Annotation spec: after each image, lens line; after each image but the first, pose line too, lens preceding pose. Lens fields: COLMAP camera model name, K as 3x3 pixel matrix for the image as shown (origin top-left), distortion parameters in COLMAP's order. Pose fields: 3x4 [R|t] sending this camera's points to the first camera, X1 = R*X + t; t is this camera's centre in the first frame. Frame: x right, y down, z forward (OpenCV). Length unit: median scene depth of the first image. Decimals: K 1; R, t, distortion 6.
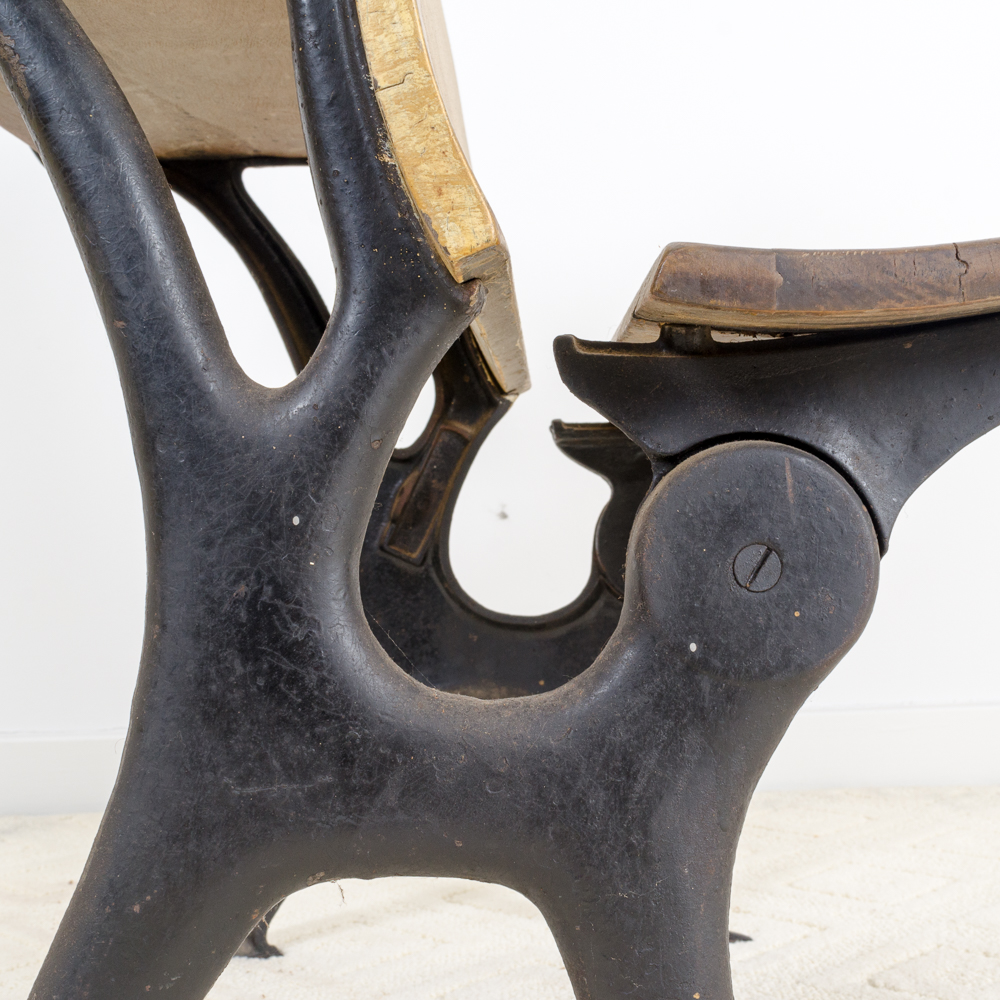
lens RADIAL K [[1555.5, 0, 529.1], [0, 1555.5, 510.8], [0, 0, 1]] dist [-0.007773, 0.000000]
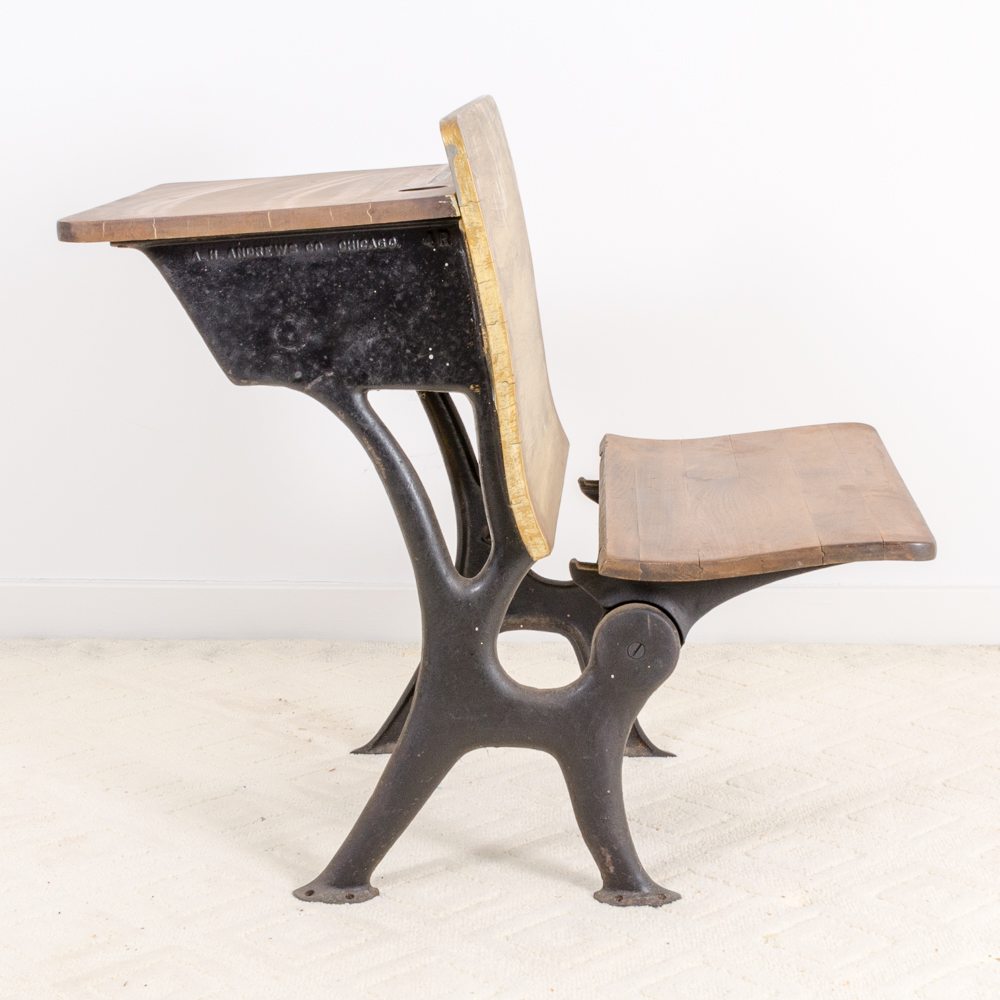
lens RADIAL K [[2529.0, 0, 493.5], [0, 2529.0, 501.7], [0, 0, 1]] dist [0.012745, 0.000000]
pose [[0.998686, 0.037256, -0.035199, 0.037415], [-0.029013, 0.977057, 0.210993, -1.205786], [0.042252, -0.209695, 0.976854, -3.506681]]
